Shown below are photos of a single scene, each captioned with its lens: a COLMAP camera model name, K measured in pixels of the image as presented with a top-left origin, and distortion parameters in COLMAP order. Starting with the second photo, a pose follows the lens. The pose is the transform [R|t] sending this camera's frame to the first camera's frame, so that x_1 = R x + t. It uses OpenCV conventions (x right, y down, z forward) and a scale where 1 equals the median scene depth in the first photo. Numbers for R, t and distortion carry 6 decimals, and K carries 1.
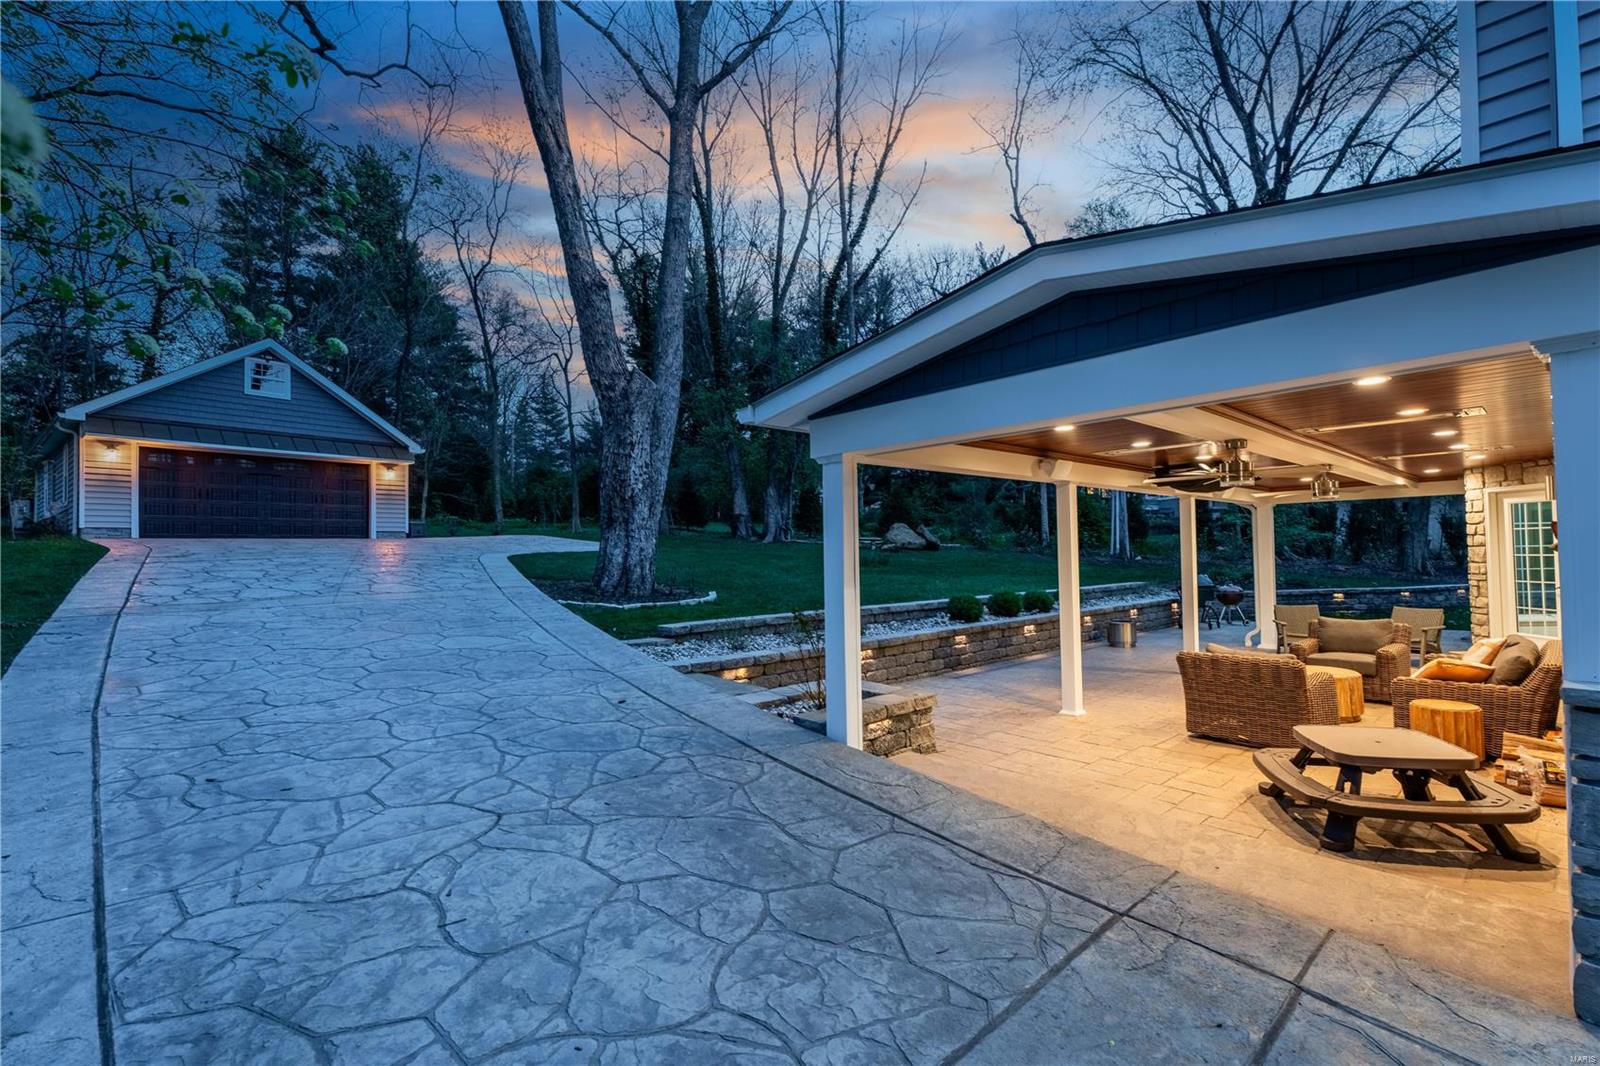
lens RADIAL K [[707.0, 0, 799.7], [0, 707.0, 538.6], [0, 0, 1]] dist [-0.002474, 0.000199]
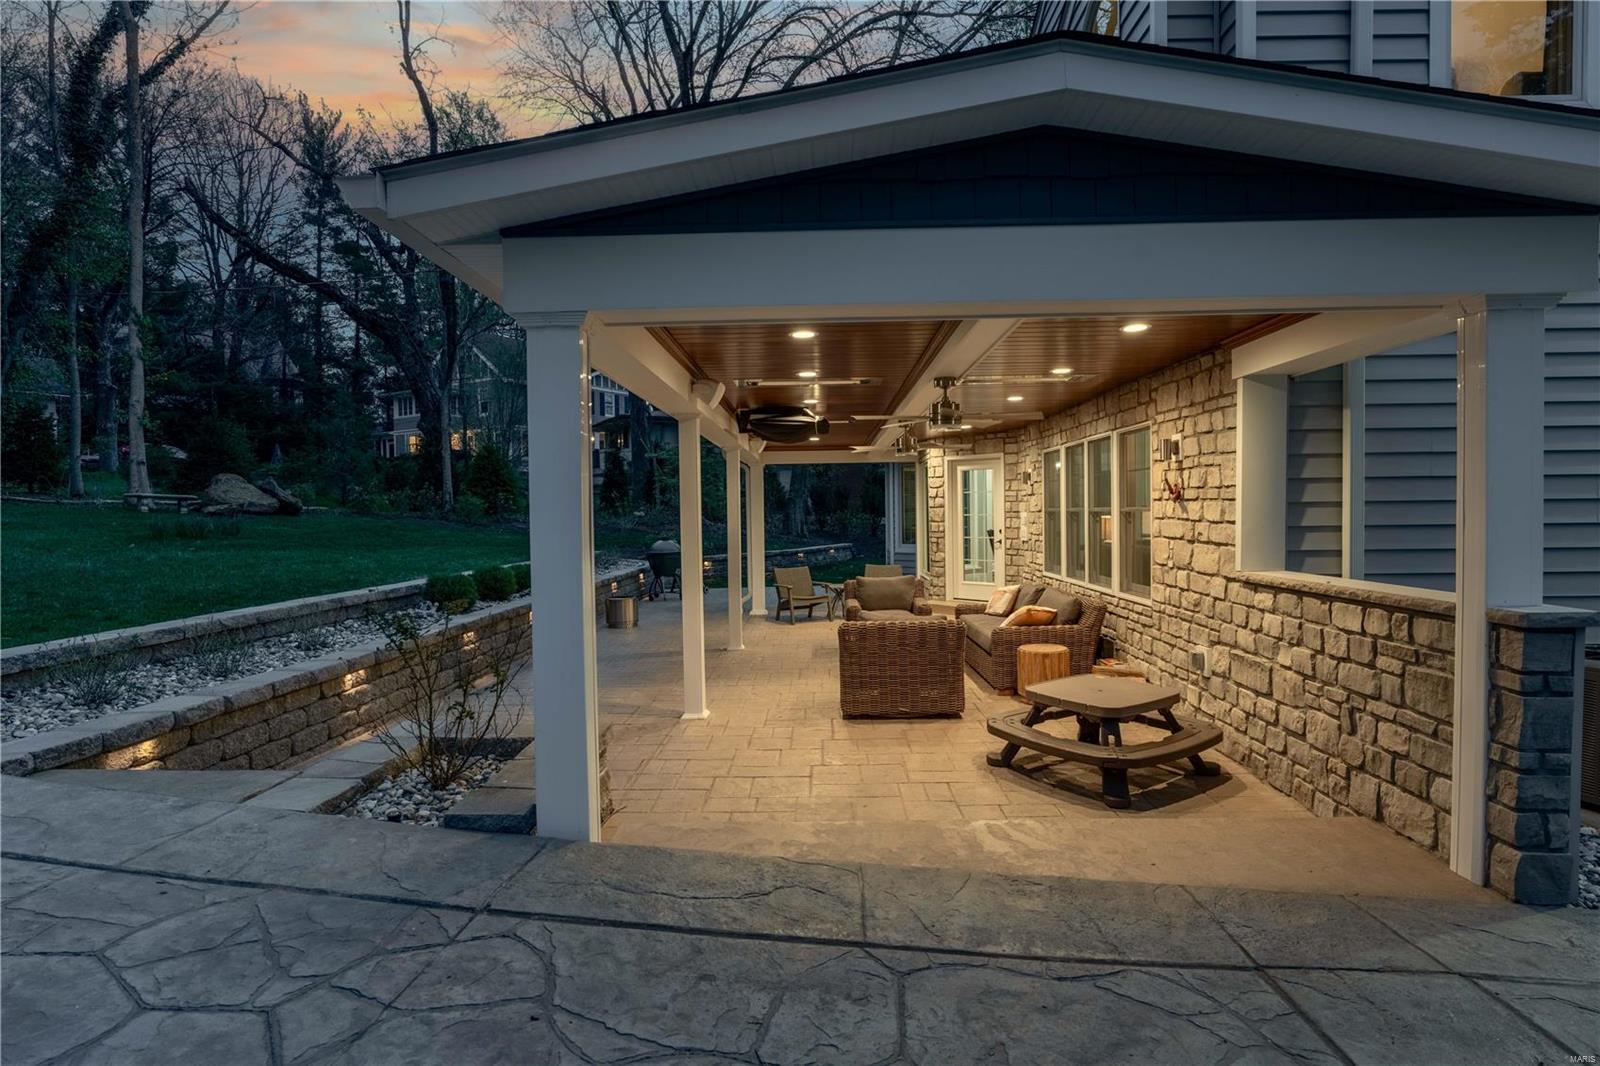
lens RADIAL K [[830.4, 0, 800.0], [0, 830.4, 533.0], [0, 0, 1]] dist [-0.012067, 0.001142]
pose [[0.681859, -0.012939, 0.731369, -0.274316], [-0.011156, 0.999543, 0.028084, 0.027527], [-0.731399, -0.027308, 0.681403, 0.415758]]
